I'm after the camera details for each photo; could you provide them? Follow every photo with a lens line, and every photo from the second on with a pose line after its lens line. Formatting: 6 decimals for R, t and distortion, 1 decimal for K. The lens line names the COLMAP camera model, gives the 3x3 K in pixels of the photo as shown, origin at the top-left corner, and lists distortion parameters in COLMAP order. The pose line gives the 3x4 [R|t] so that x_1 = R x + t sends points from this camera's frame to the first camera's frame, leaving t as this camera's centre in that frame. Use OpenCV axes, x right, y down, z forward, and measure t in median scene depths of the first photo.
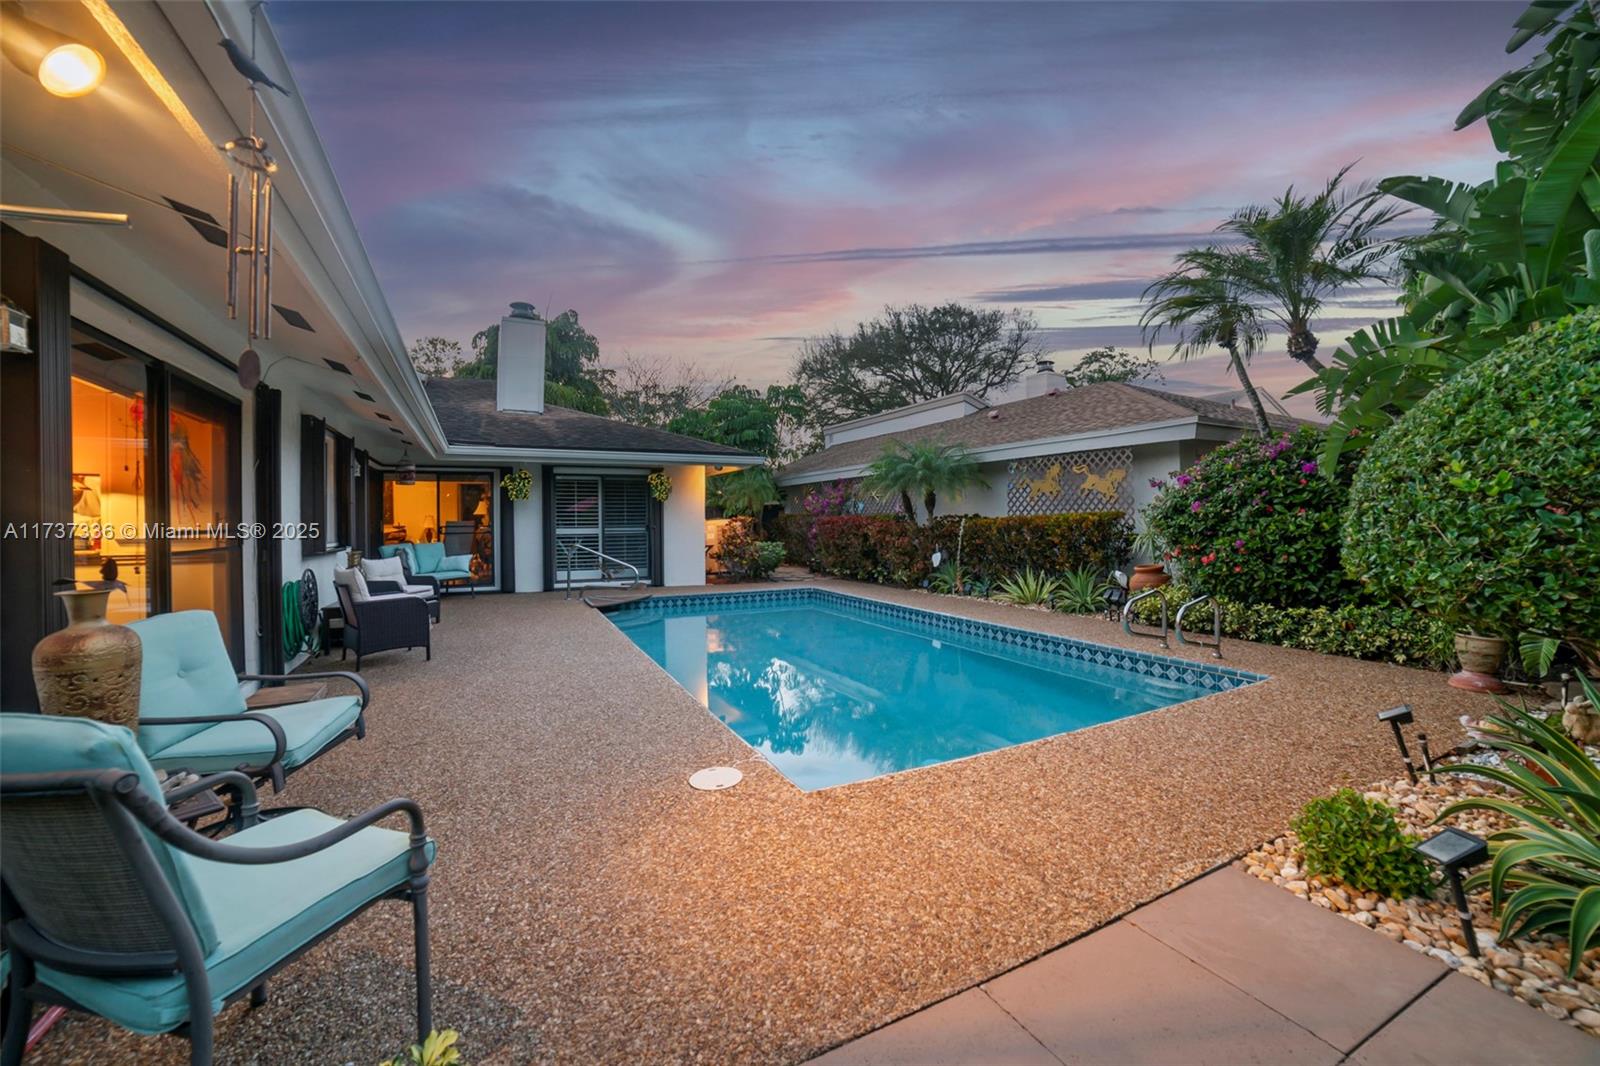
lens RADIAL K [[618.2, 0, 745.4], [0, 618.2, 524.2], [0, 0, 1]] dist [-0.079826, 0.000162]
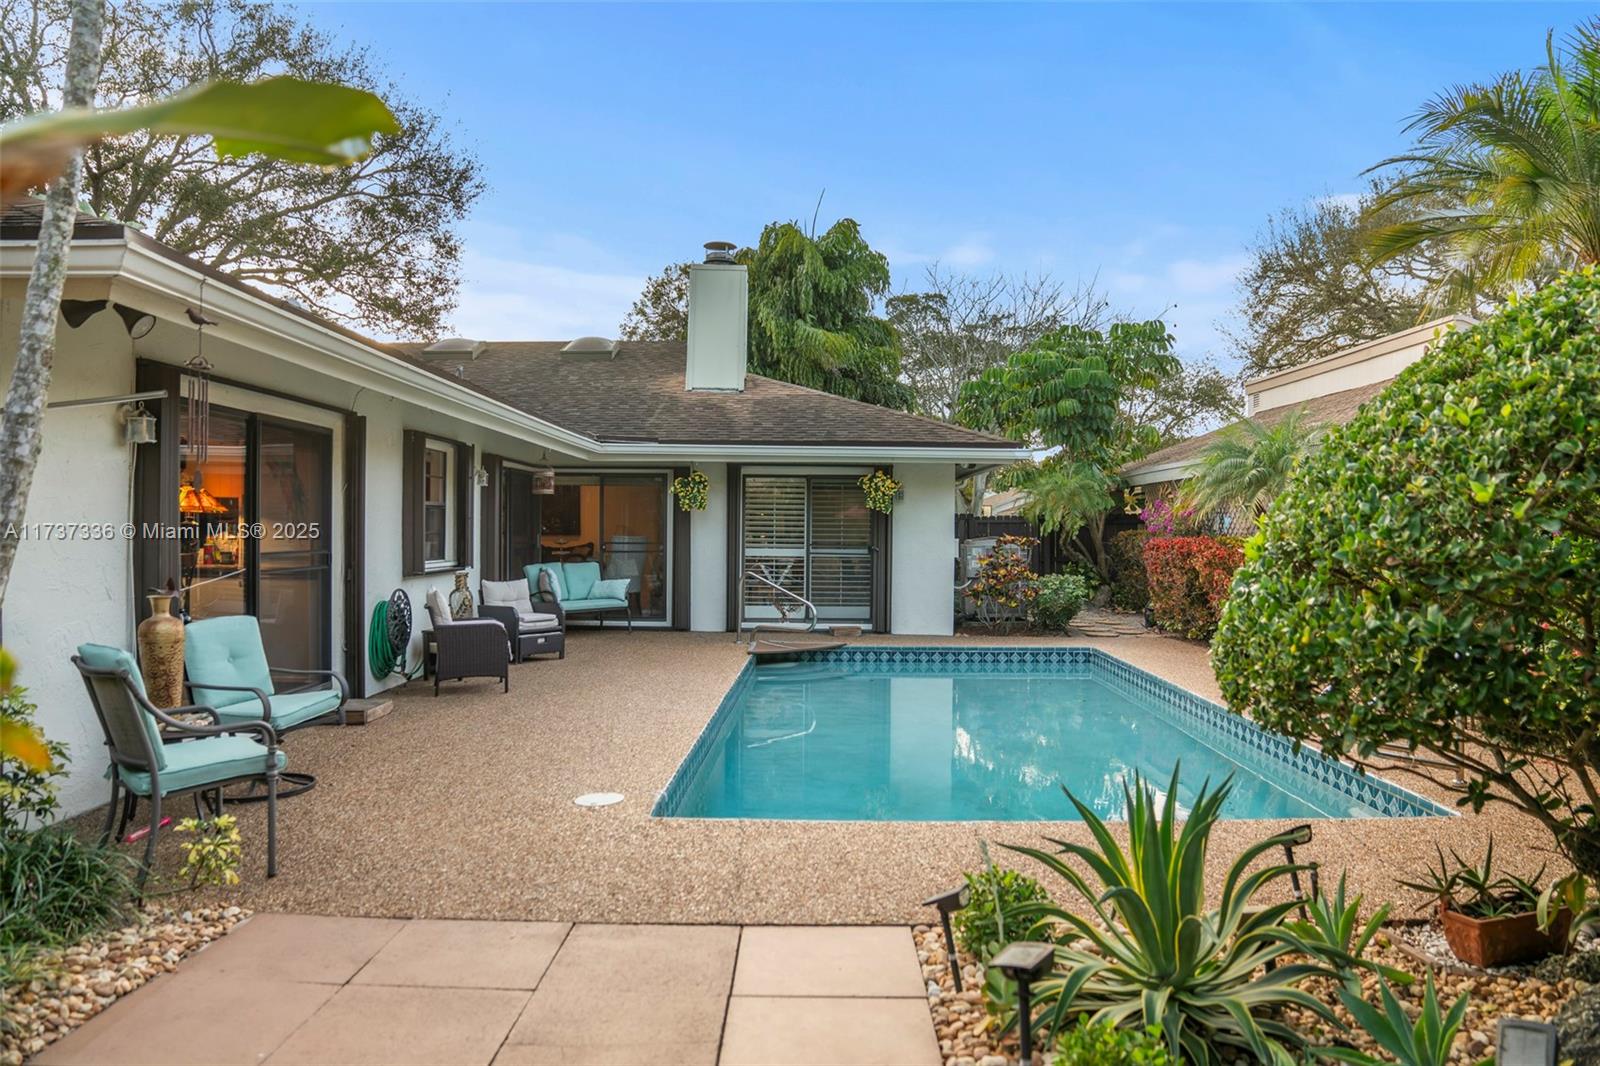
lens RADIAL K [[1080.3, 0, 800.0], [0, 1080.3, 533.0], [0, 0, 1]] dist [-0.166098, 0.028847]
pose [[0.907592, 0.016404, -0.419533, 0.307356], [-0.016203, 0.999861, 0.004042, -0.018502], [0.419541, 0.003129, 0.907731, -0.164114]]
